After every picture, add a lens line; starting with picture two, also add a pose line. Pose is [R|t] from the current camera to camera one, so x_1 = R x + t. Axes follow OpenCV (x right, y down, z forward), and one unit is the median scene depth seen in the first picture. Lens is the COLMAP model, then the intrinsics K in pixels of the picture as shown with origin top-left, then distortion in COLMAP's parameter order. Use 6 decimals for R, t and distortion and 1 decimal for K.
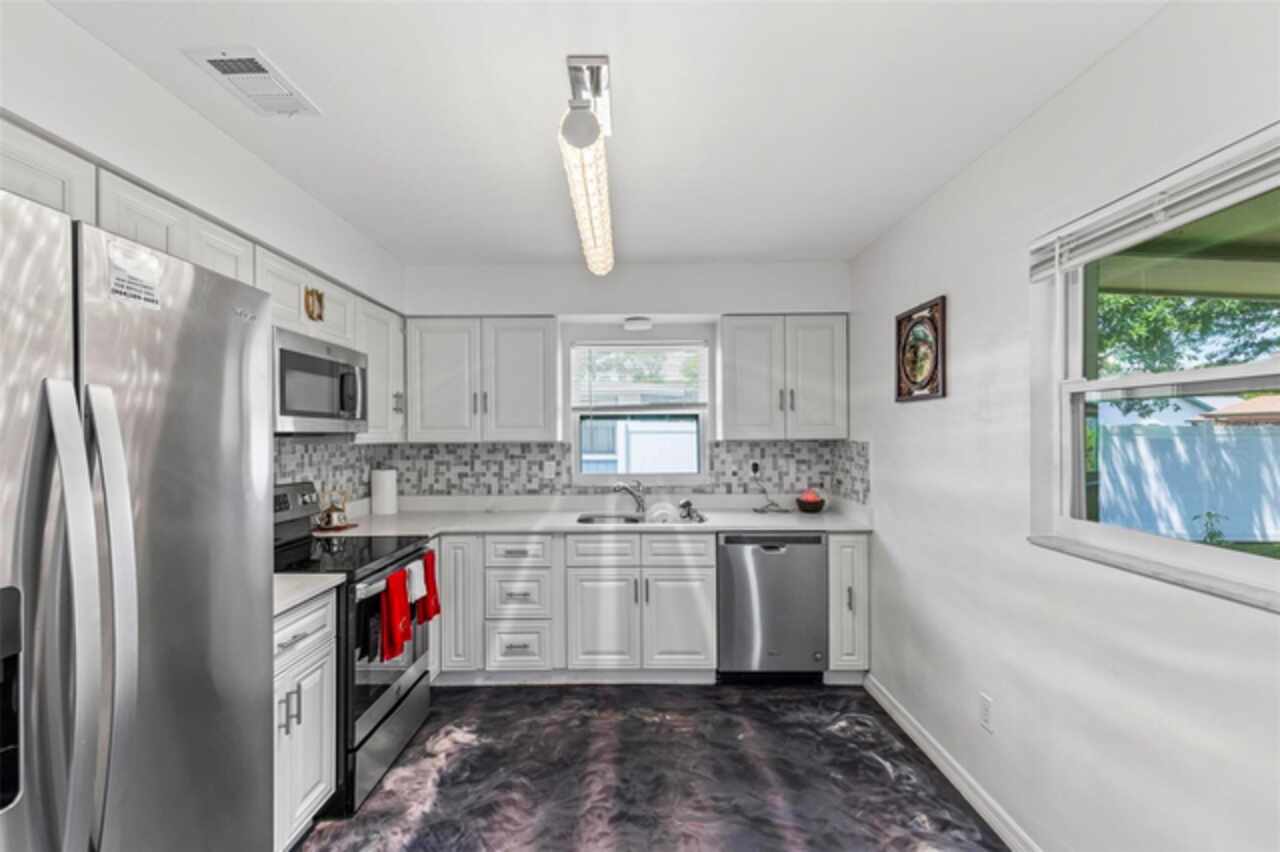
lens RADIAL K [[574.7, 0, 629.1], [0, 574.7, 430.7], [0, 0, 1]] dist [0.008176, -0.002221]
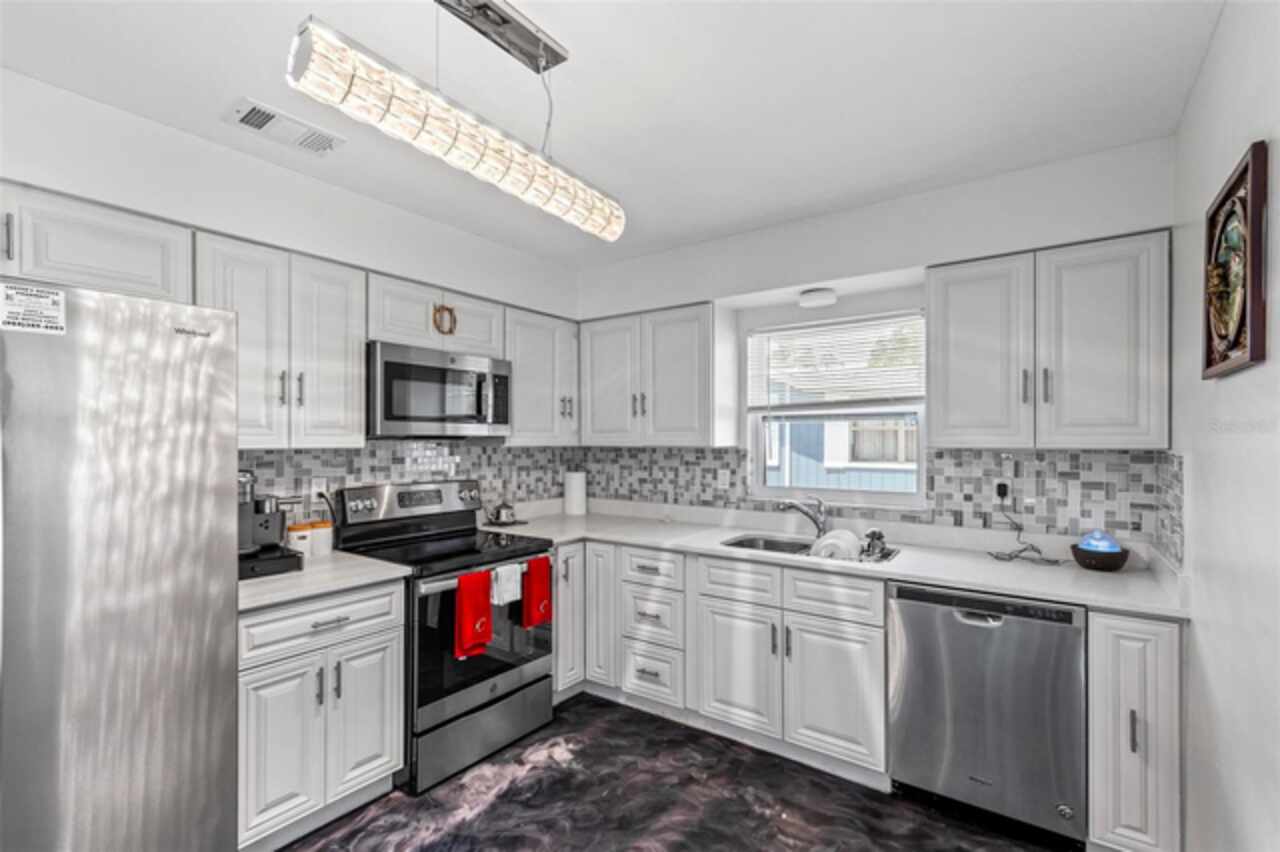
lens RADIAL K [[574.7, 0, 633.6], [0, 574.7, 440.0], [0, 0, 1]] dist [0.008176, -0.002221]
pose [[0.812909, 0.006843, -0.582351, 0.302539], [-0.001258, 0.999949, 0.009994, -0.000225], [0.582390, -0.007392, 0.812876, 0.244913]]
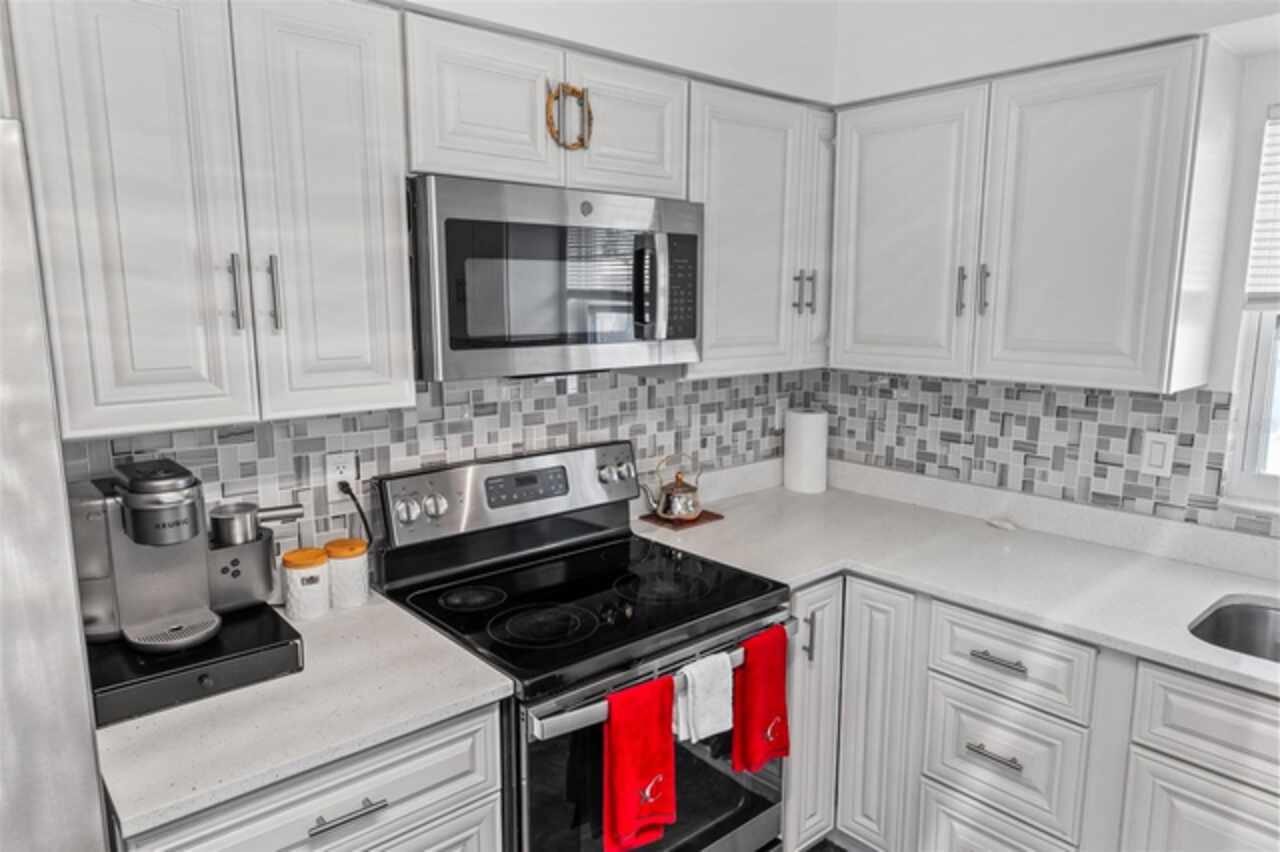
lens RADIAL K [[815.1, 0, 632.0], [0, 815.1, 430.9], [0, 0, 1]] dist [0.007244, -0.003229]
pose [[0.660320, 0.130511, -0.739557, 0.043513], [0.003597, 0.984222, 0.176900, -0.057244], [0.750976, -0.119470, 0.649432, 0.423114]]
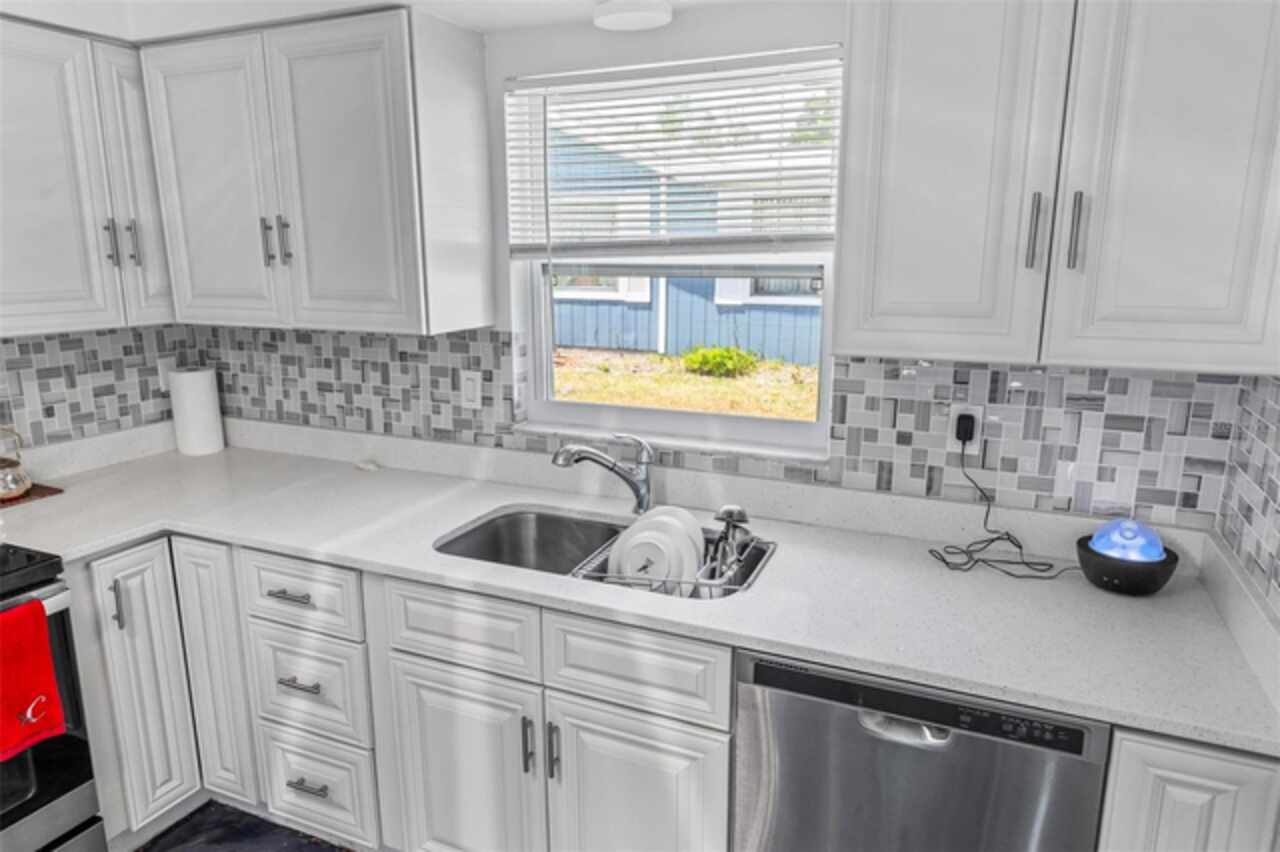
lens RADIAL K [[815.1, 0, 630.7], [0, 815.1, 428.6], [0, 0, 1]] dist [0.007244, -0.003229]
pose [[0.912224, 0.091766, -0.399282, 0.268961], [-0.000665, 0.974922, 0.222544, -0.050716], [0.409691, -0.202745, 0.889409, 0.562445]]
